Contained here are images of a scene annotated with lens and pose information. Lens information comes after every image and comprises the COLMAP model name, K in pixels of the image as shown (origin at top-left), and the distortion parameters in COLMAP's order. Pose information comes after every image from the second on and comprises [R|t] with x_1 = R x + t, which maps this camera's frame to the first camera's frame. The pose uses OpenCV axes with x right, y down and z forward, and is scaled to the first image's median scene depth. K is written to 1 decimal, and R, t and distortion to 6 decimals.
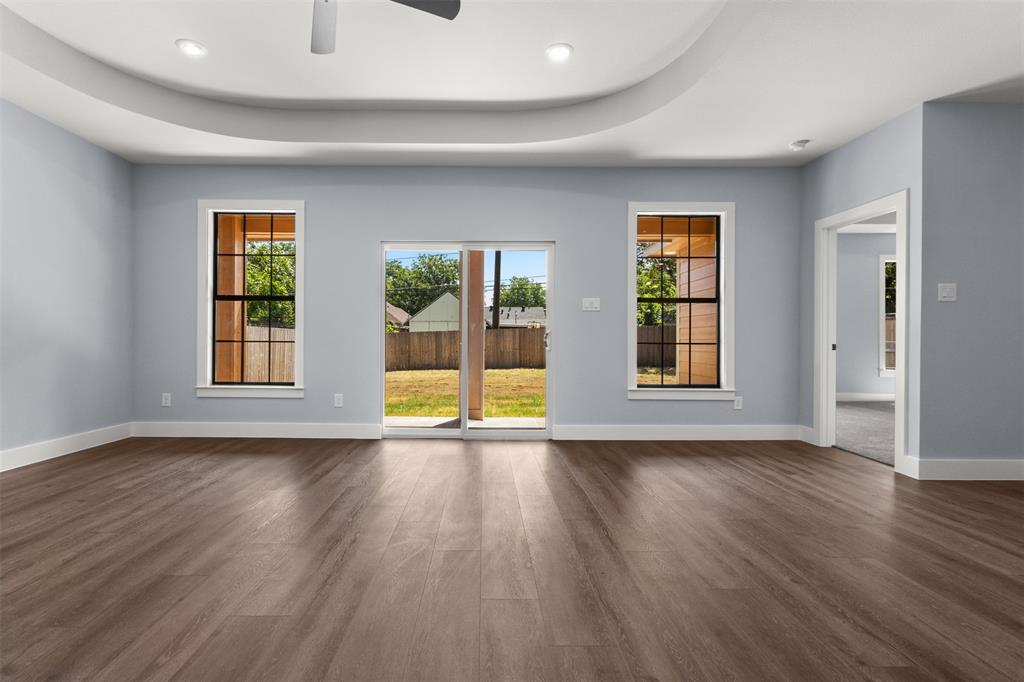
lens RADIAL K [[476.5, 0, 486.6], [0, 476.5, 344.2], [0, 0, 1]] dist [-0.001198, 0.003638]
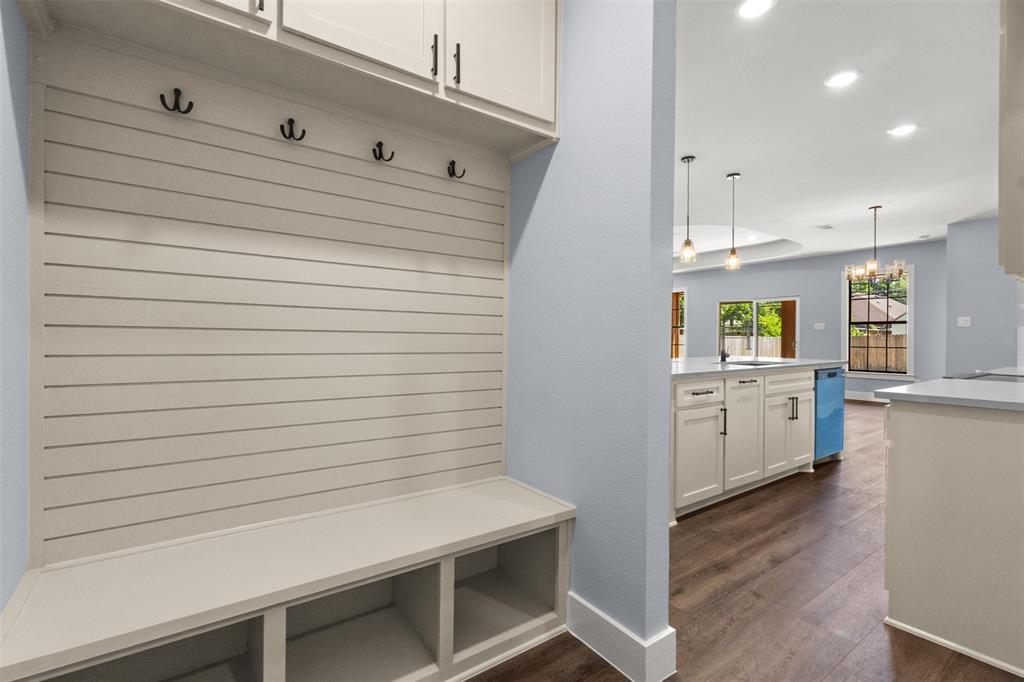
lens RADIAL K [[476.5, 0, 518.0], [0, 476.5, 339.4], [0, 0, 1]] dist [-0.001198, 0.003638]
pose [[0.600146, -0.001168, -0.799890, 1.070357], [-0.009000, 0.999926, -0.008213, -0.006925], [0.799840, 0.012128, 0.600090, -1.167004]]
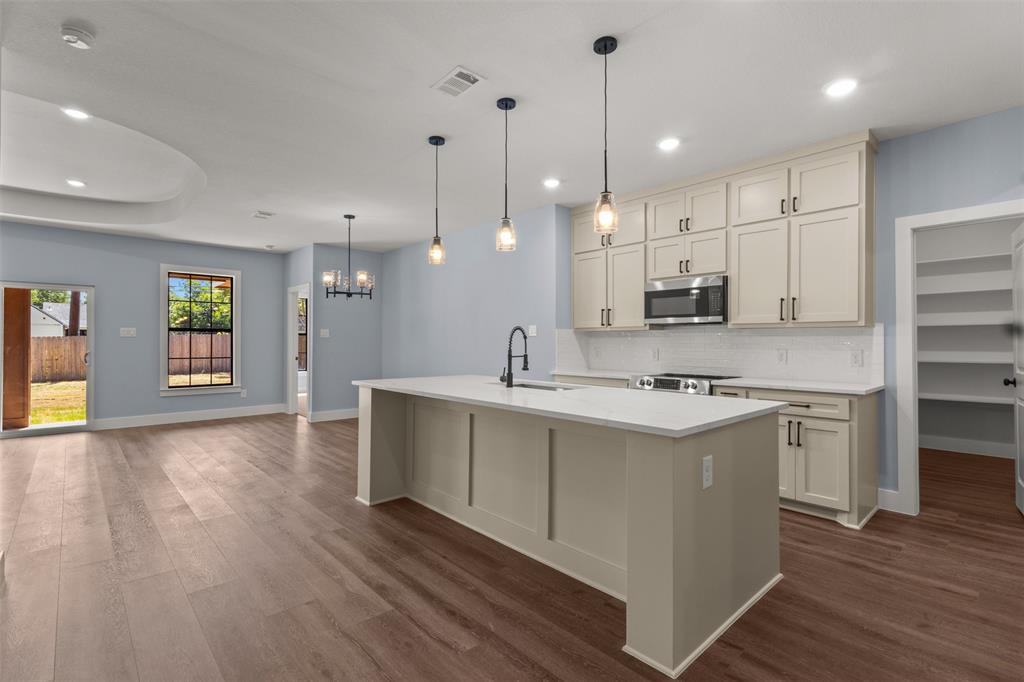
lens RADIAL K [[476.5, 0, 505.5], [0, 476.5, 344.7], [0, 0, 1]] dist [-0.001198, 0.003638]
pose [[0.743850, -0.008043, 0.668298, 0.110662], [0.009745, 0.999952, 0.001188, -0.040491], [-0.668276, 0.005629, 0.743892, -0.838926]]
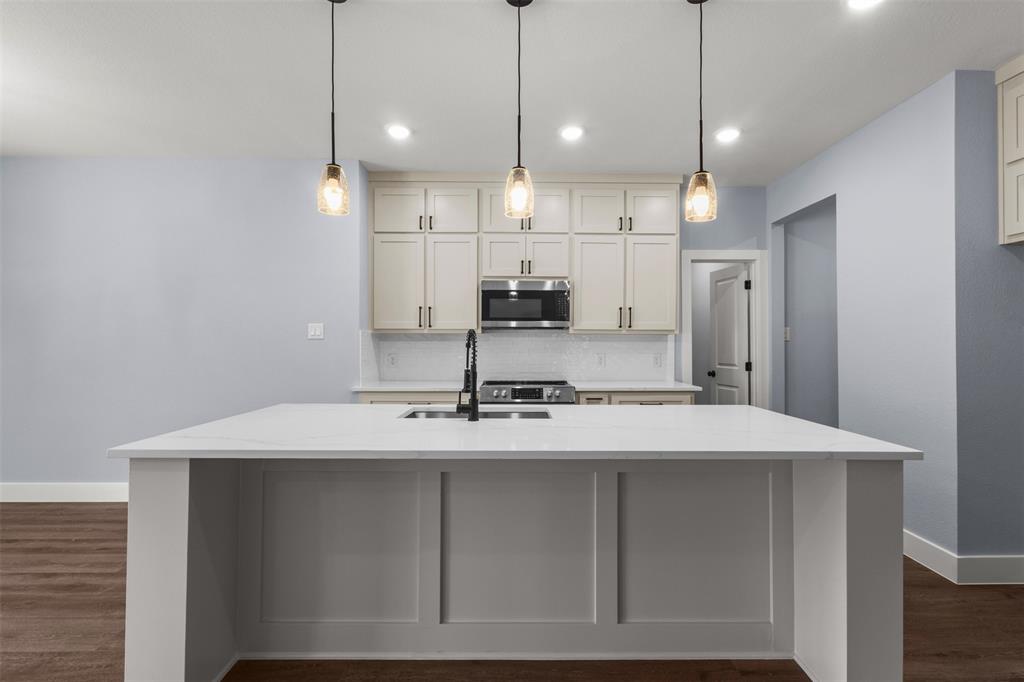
lens RADIAL K [[476.5, 0, 513.3], [0, 476.5, 344.7], [0, 0, 1]] dist [-0.001198, 0.003638]
pose [[-0.002071, -0.003268, 0.999993, 0.118551], [0.008648, 0.999957, 0.003286, -0.048976], [-0.999960, 0.008655, -0.002043, -0.355059]]
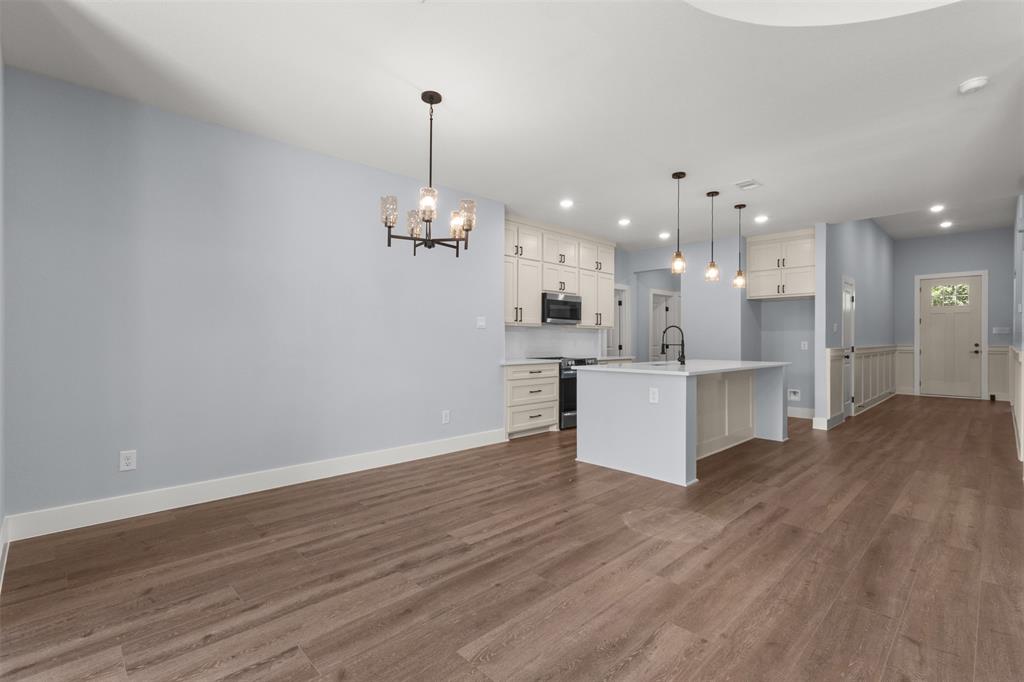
lens RADIAL K [[476.5, 0, 511.7], [0, 476.5, 341.7], [0, 0, 1]] dist [-0.001198, 0.003638]
pose [[-0.694594, -0.011097, 0.719316, 0.077243], [-0.000239, 0.999885, 0.015195, -0.044858], [-0.719402, 0.010382, -0.694517, 0.711945]]
